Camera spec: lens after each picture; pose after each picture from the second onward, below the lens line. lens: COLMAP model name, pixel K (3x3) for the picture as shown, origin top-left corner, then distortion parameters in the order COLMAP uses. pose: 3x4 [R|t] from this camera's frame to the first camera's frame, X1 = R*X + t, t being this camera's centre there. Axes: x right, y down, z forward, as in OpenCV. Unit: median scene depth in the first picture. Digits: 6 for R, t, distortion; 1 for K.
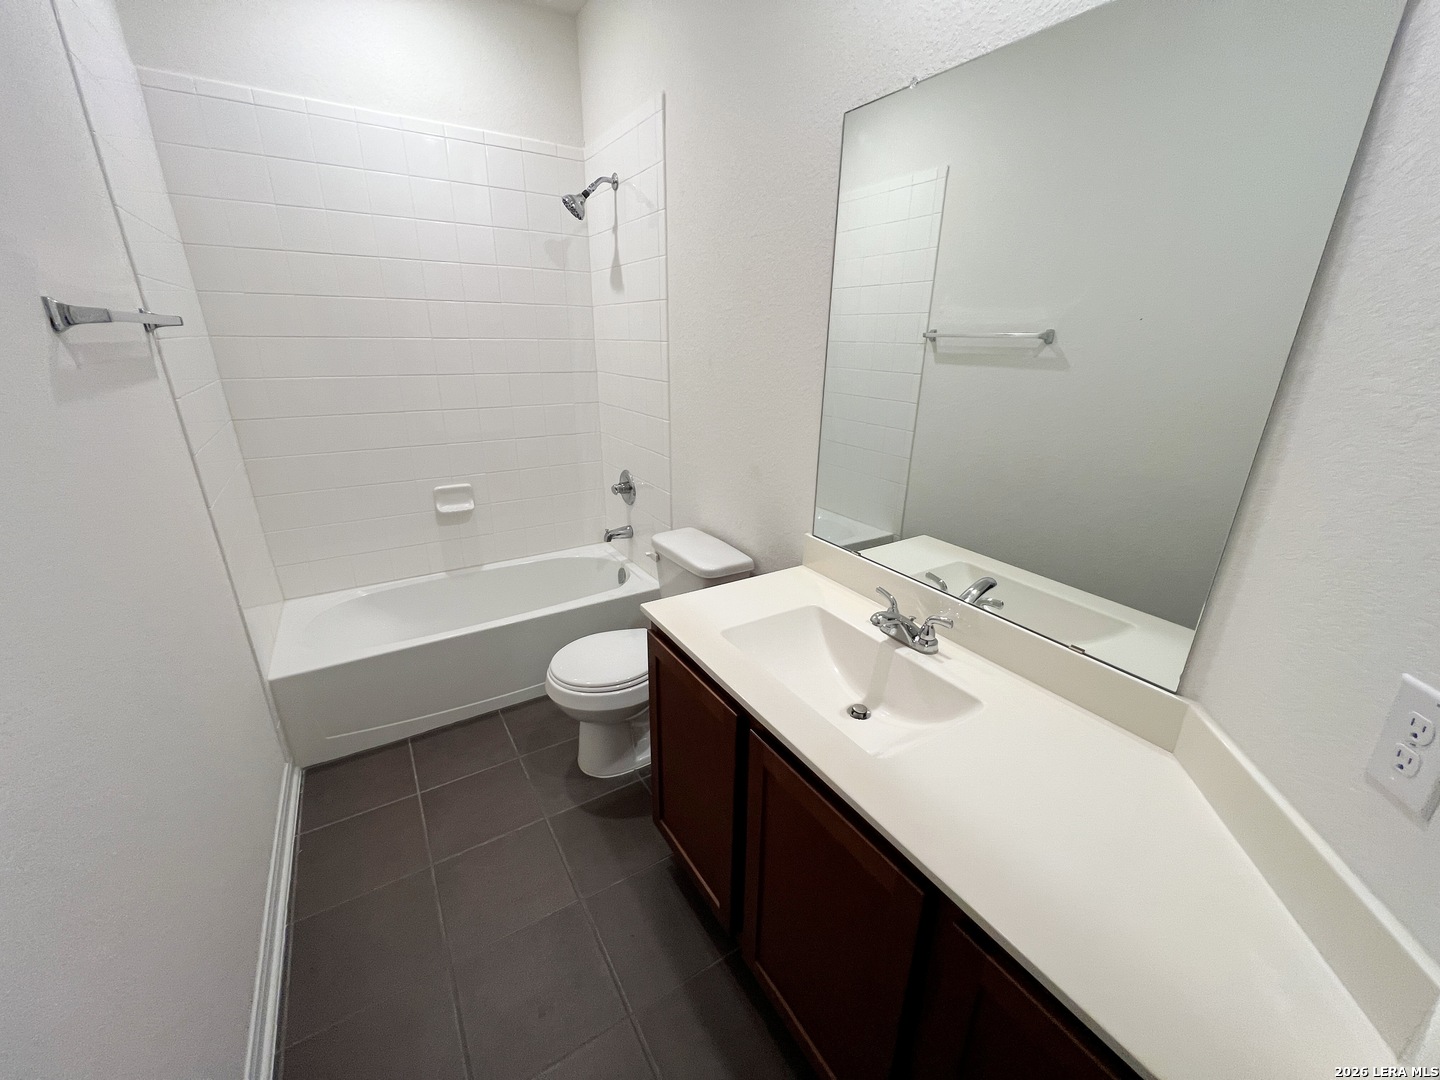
lens RADIAL K [[575.4, 0, 717.4], [0, 575.4, 539.8], [0, 0, 1]] dist [0.001389, 0.000786]
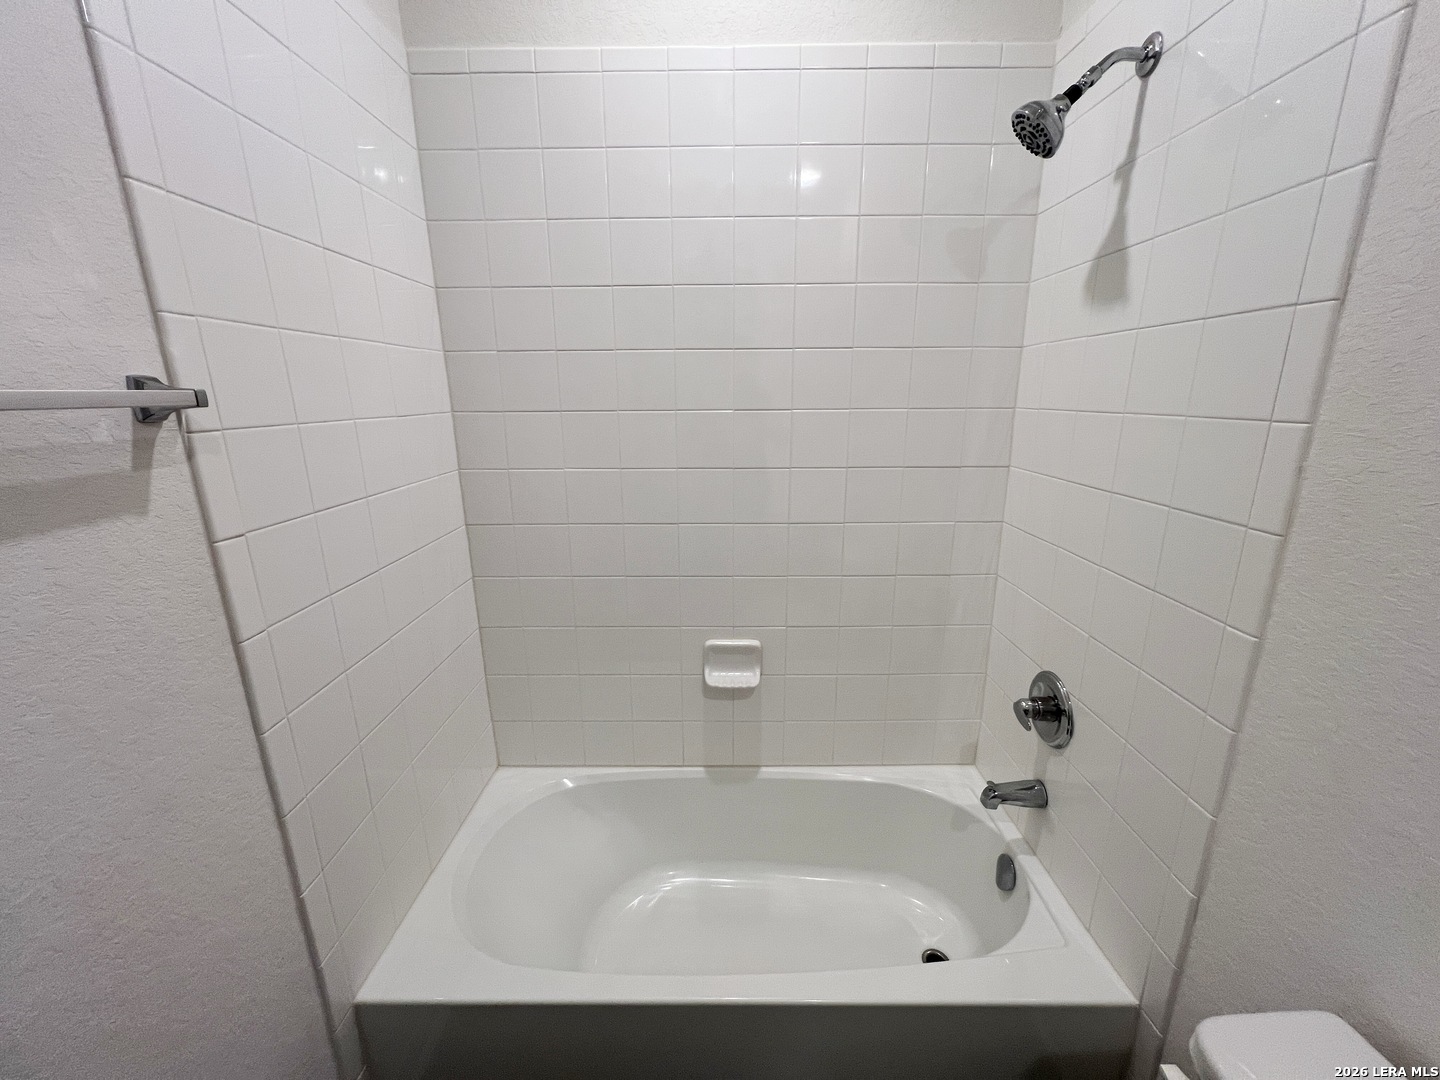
lens RADIAL K [[575.4, 0, 721.5], [0, 575.4, 540.5], [0, 0, 1]] dist [0.001389, 0.000786]
pose [[0.845524, 0.115915, -0.521203, -0.164140], [-0.161797, 0.985877, -0.043218, -0.174496], [0.508833, 0.120871, 0.852338, 0.462639]]
